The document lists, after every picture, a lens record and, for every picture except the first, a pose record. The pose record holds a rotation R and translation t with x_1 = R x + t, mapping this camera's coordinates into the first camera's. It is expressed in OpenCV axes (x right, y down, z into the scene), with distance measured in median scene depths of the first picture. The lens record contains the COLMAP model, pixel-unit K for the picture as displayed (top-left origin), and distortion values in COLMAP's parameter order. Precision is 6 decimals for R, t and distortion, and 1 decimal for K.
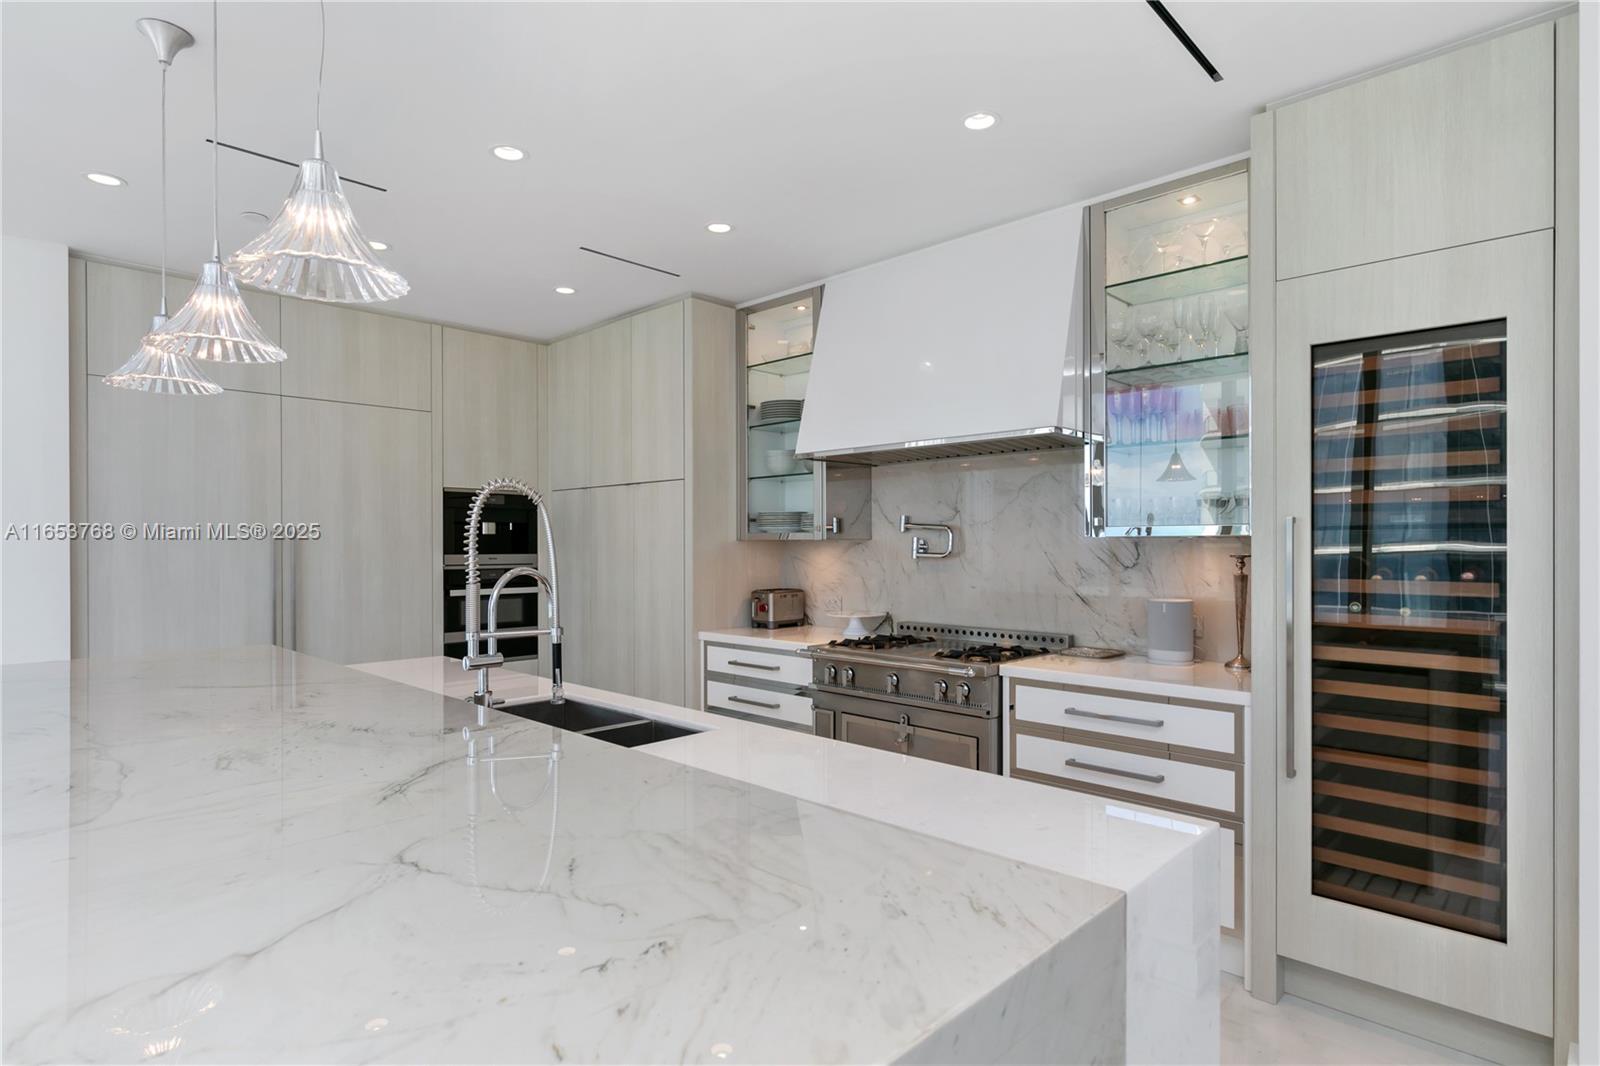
lens RADIAL K [[855.6, 0, 801.0], [0, 855.6, 539.3], [0, 0, 1]] dist [0.004285, 0.001737]
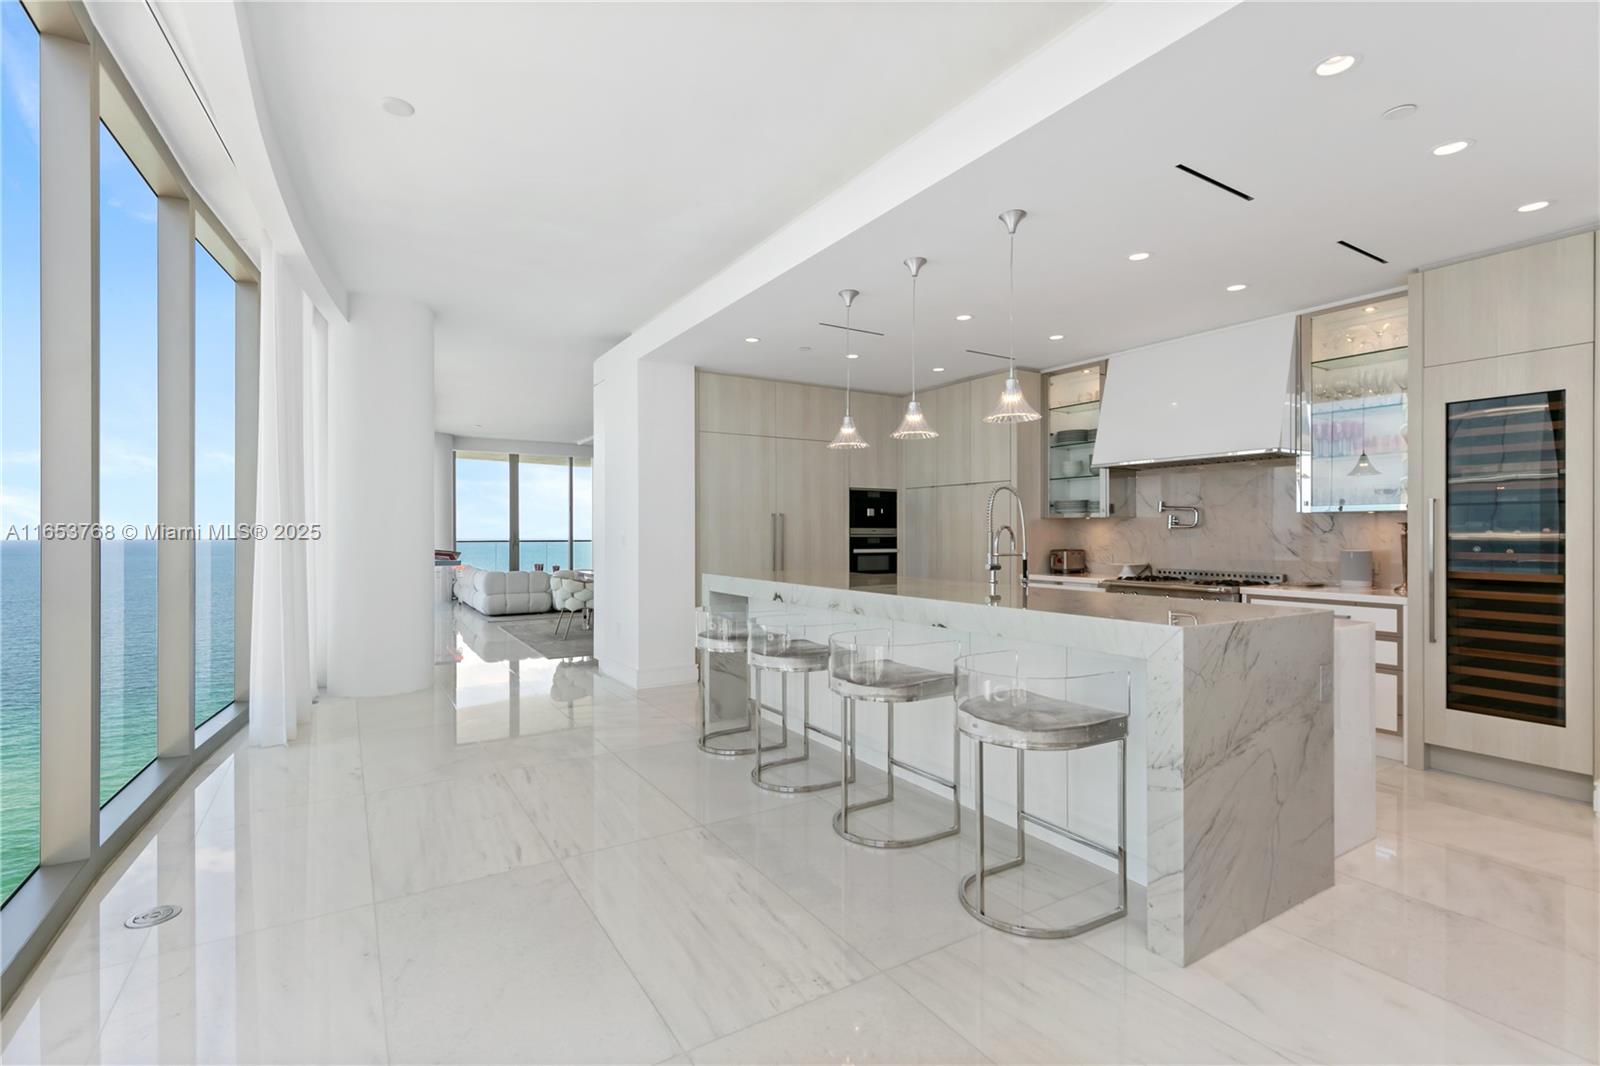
lens RADIAL K [[734.7, 0, 797.2], [0, 734.7, 528.0], [0, 0, 1]] dist [0.013967, -0.001471]
pose [[0.970039, 0.000503, -0.242947, -0.210238], [-0.000241, 0.999999, 0.001110, 0.020589], [0.242947, -0.001019, 0.970039, -0.508616]]
